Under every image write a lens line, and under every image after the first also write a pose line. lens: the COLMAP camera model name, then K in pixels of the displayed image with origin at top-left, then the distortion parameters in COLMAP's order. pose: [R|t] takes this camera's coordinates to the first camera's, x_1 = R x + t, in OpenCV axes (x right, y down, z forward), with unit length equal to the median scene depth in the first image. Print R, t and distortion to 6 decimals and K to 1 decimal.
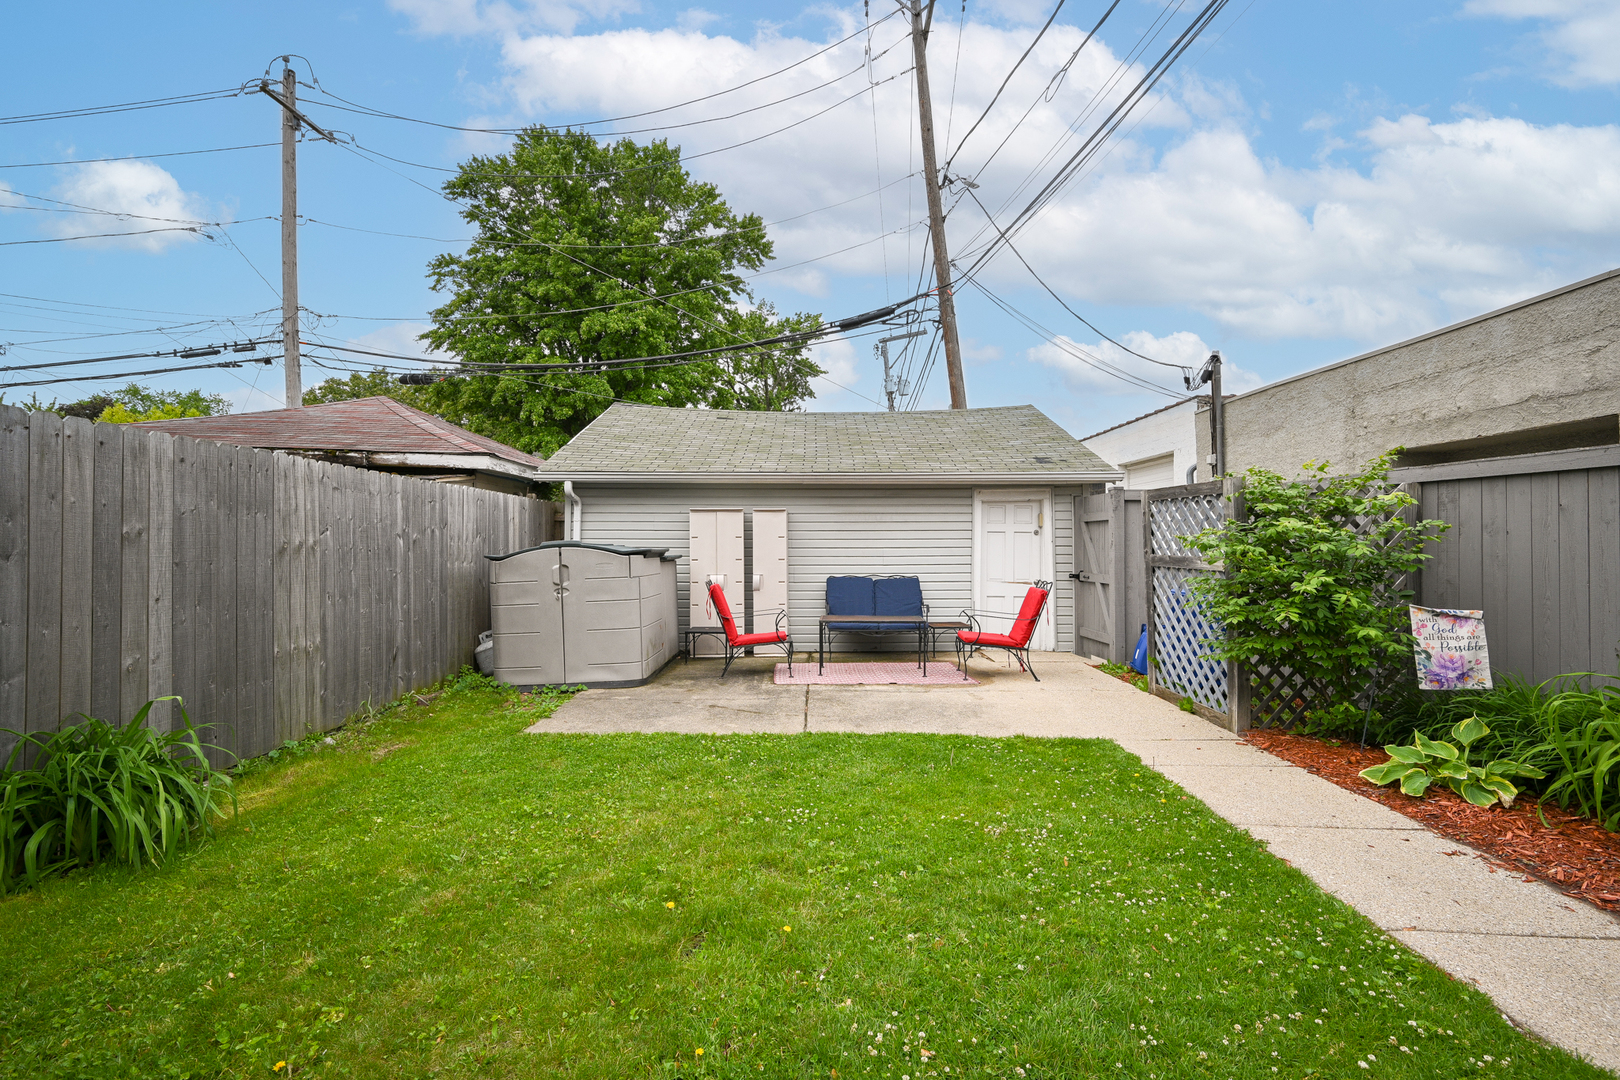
lens RADIAL K [[743.9, 0, 808.6], [0, 743.9, 539.4], [0, 0, 1]] dist [0.000237, -0.001093]
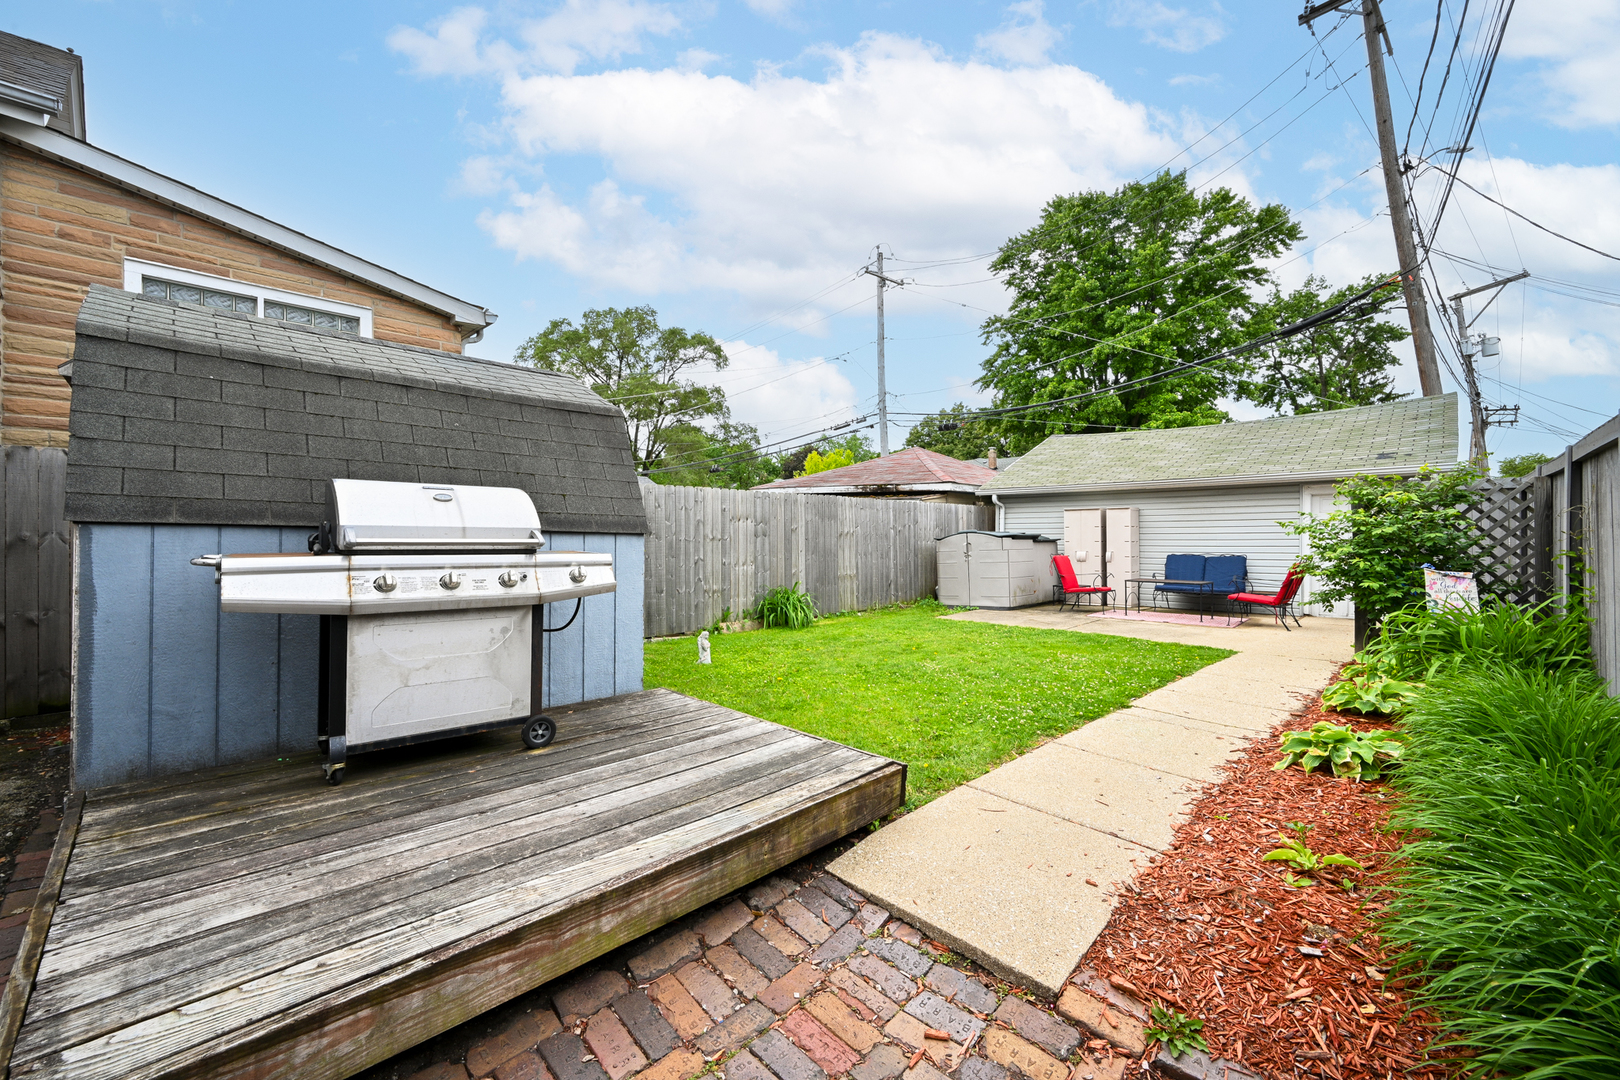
lens RADIAL K [[780.2, 0, 806.4], [0, 780.2, 536.3], [0, 0, 1]] dist [-0.005457, -0.000409]
pose [[0.712395, -0.003840, -0.701768, 0.255897], [0.008401, 0.999960, 0.003057, 0.002784], [0.701728, -0.008074, 0.712399, -0.232072]]
